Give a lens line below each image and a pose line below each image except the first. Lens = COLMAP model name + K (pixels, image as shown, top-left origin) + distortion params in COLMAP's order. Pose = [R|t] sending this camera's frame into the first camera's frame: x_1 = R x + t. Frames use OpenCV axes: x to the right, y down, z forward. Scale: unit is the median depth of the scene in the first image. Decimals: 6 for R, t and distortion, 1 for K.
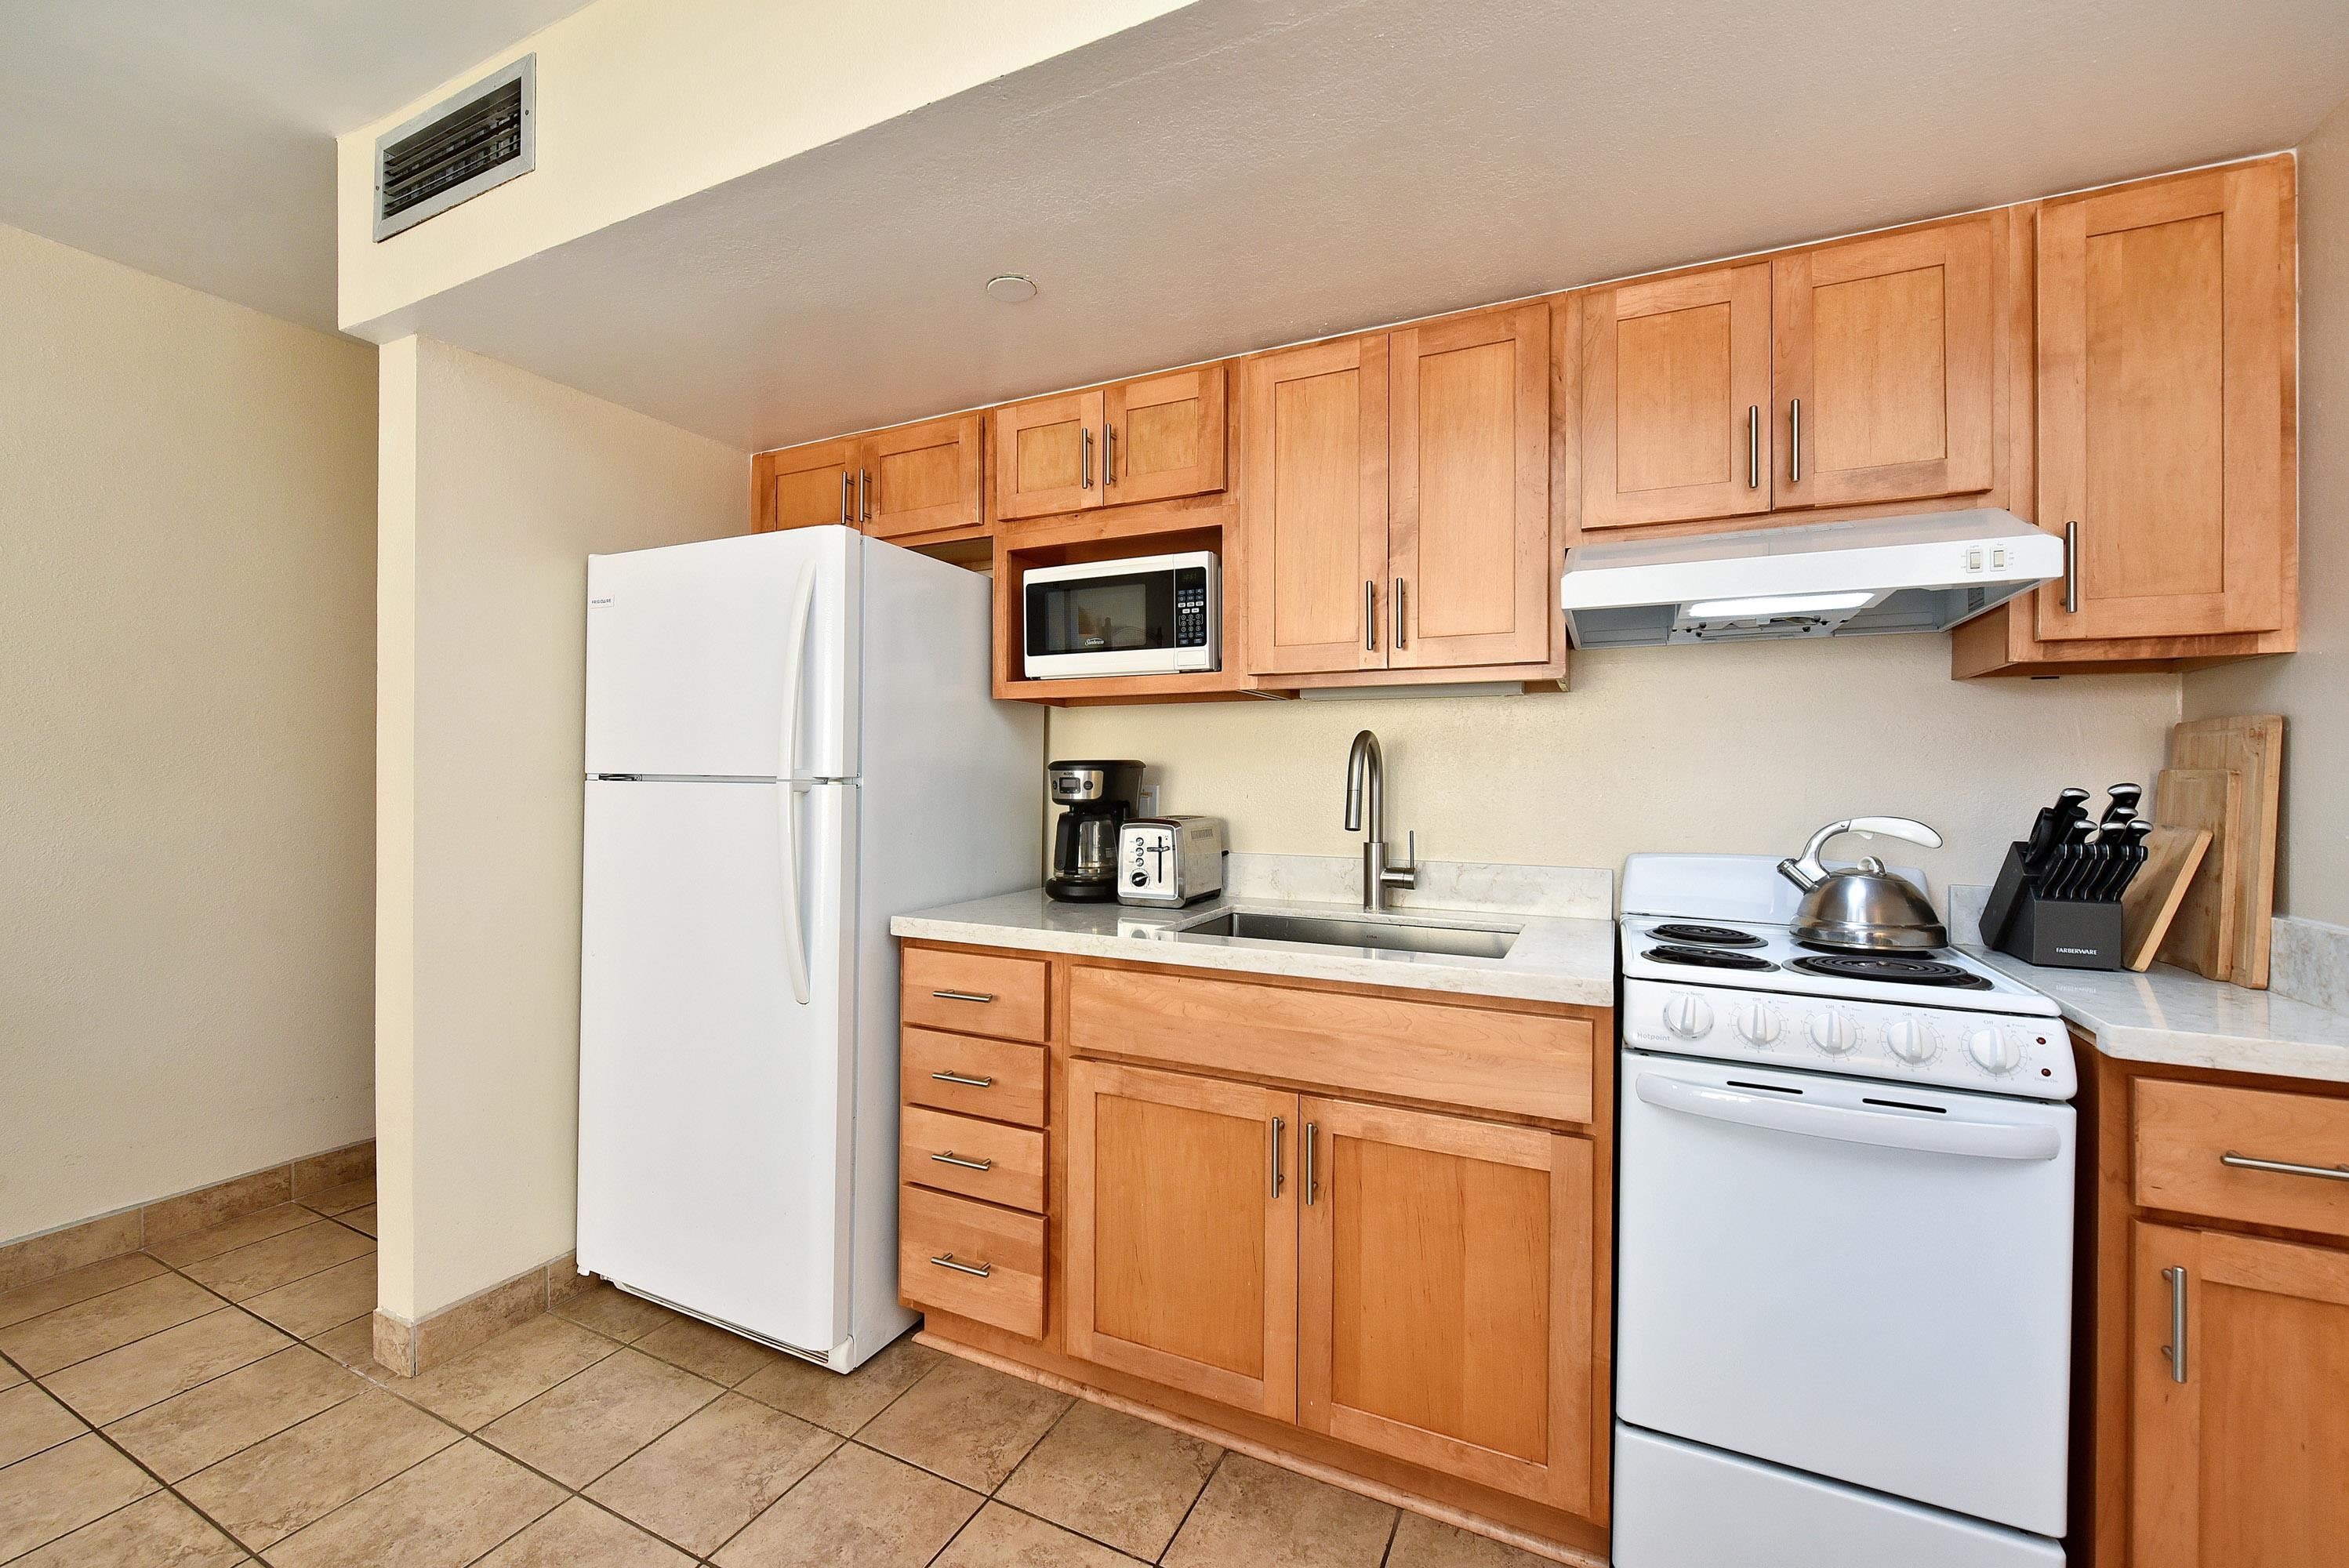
lens RADIAL K [[969.0, 0, 1082.1], [0, 969.0, 804.6], [0, 0, 1]] dist [-0.002551, -0.002750]
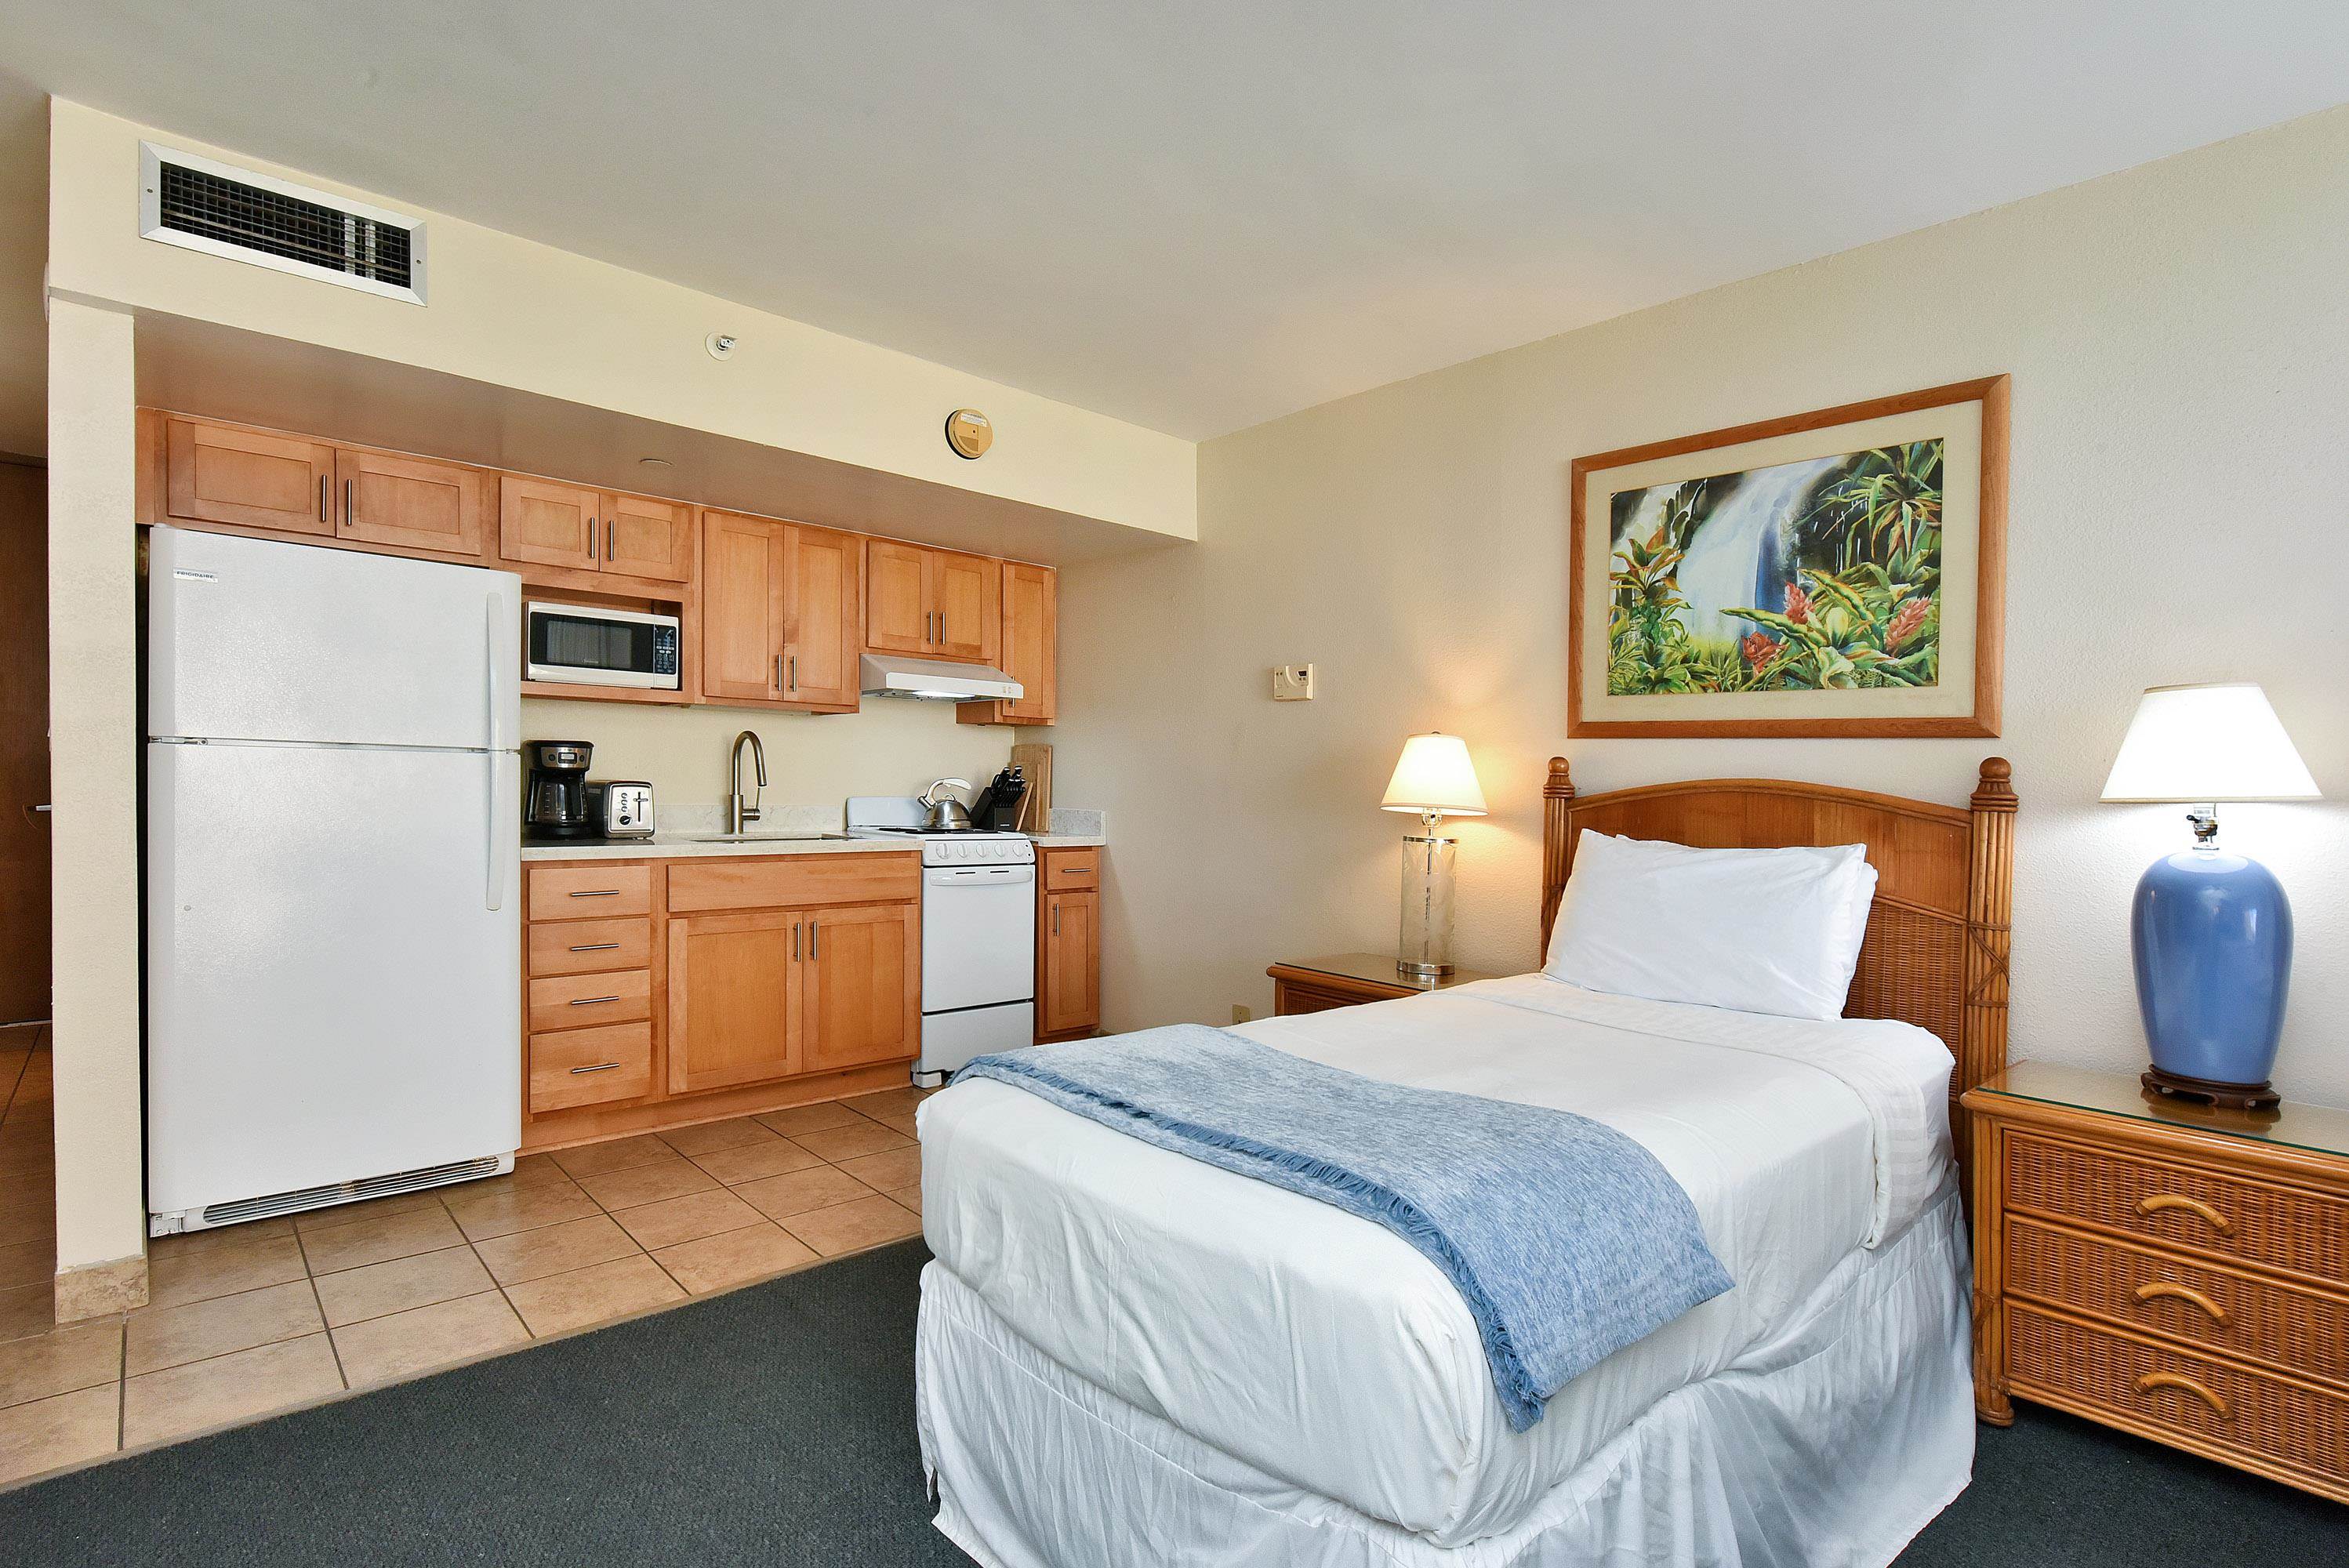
lens RADIAL K [[1128.5, 0, 1226.9], [0, 1128.5, 800.4], [0, 0, 1]] dist [-0.011172, -0.005287]
pose [[0.327492, -0.019115, 0.944661, -1.470559], [-0.003130, 0.999768, 0.021315, 0.005324], [-0.944849, -0.009938, 0.327356, -0.545230]]
